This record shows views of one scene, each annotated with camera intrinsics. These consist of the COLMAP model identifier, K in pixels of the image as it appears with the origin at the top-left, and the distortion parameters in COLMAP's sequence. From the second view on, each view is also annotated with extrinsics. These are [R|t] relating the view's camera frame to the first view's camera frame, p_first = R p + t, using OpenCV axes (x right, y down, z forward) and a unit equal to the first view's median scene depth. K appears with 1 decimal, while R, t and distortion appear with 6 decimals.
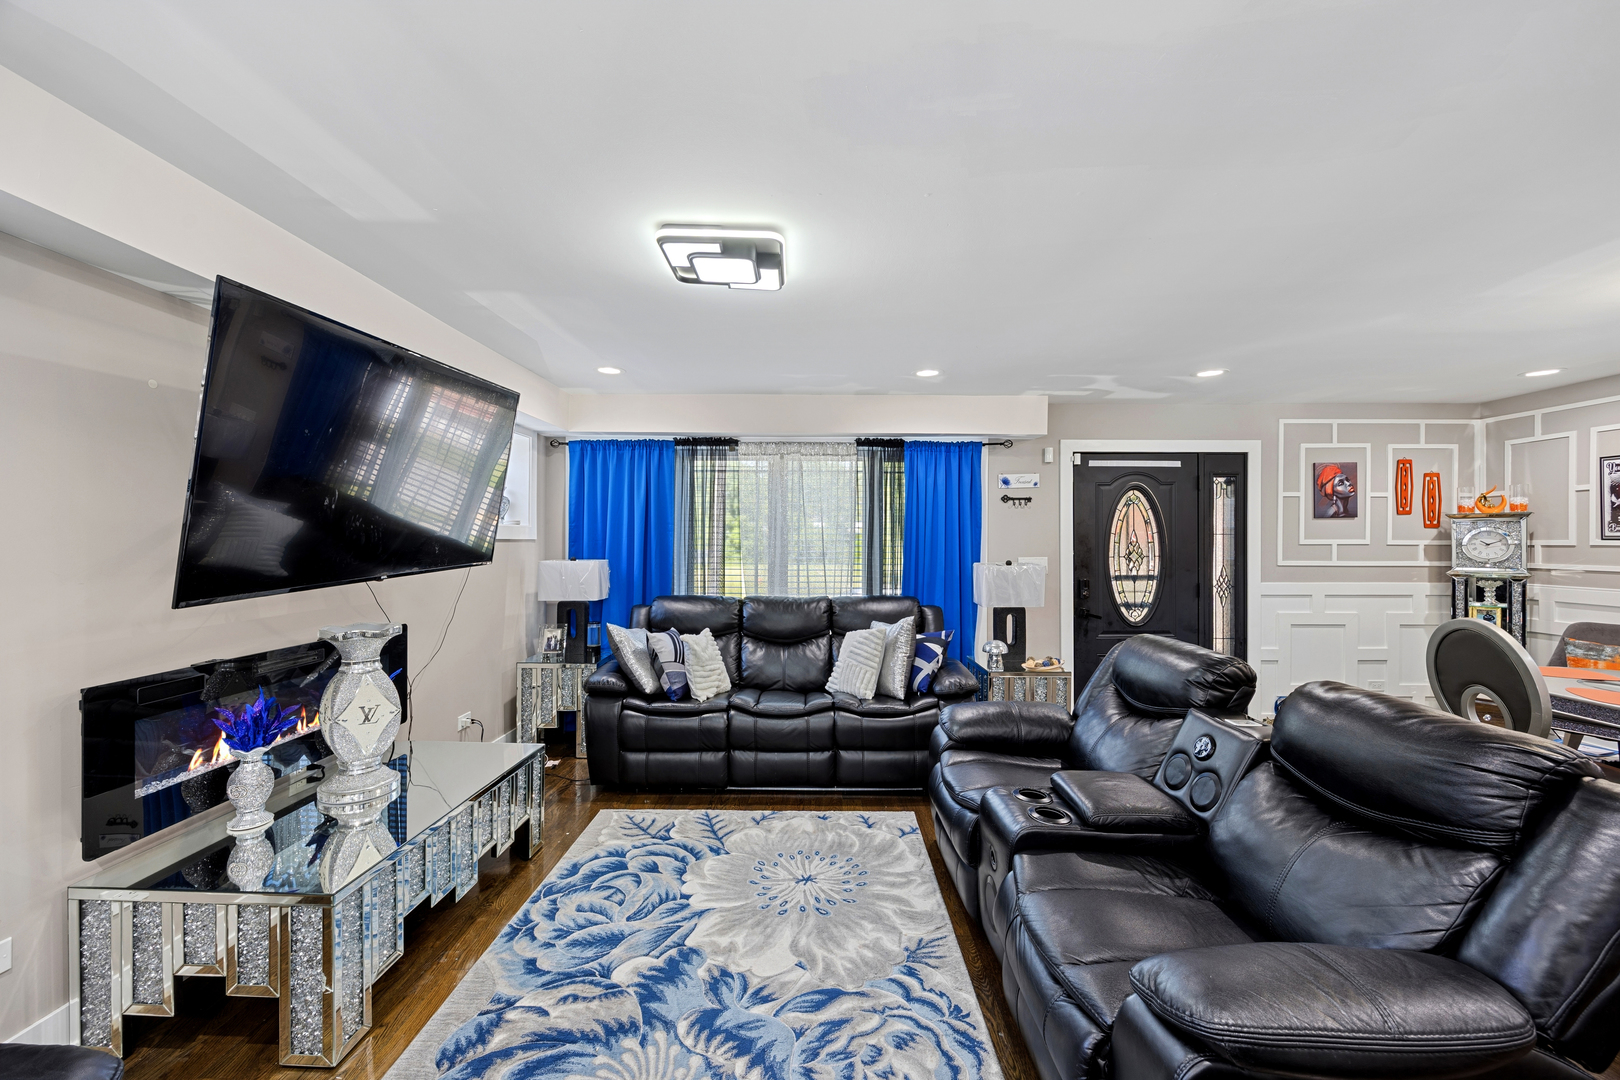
lens RADIAL K [[628.8, 0, 814.8], [0, 628.8, 539.3], [0, 0, 1]] dist [-0.000470, -0.000296]
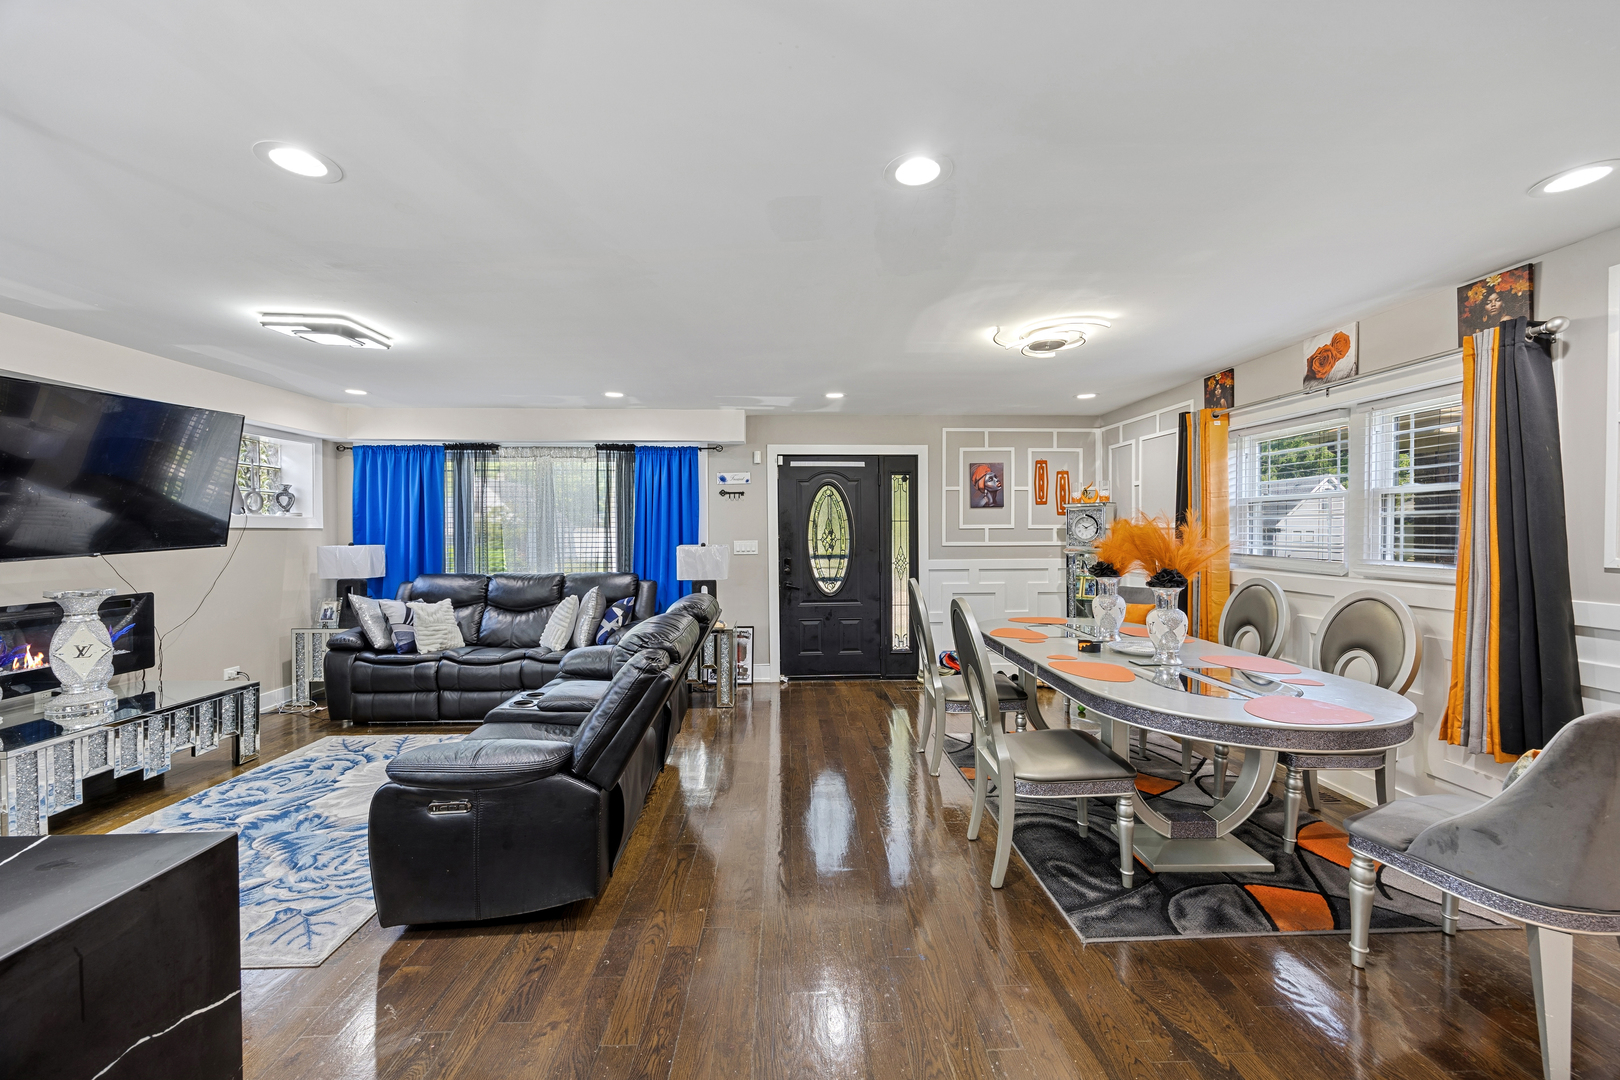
lens RADIAL K [[628.8, 0, 803.8], [0, 628.8, 532.9], [0, 0, 1]] dist [-0.000470, -0.000296]
pose [[0.999160, -0.006341, 0.040492, 0.420775], [0.006155, 0.999970, 0.004705, 0.008639], [-0.040521, -0.004451, 0.999169, -0.234088]]
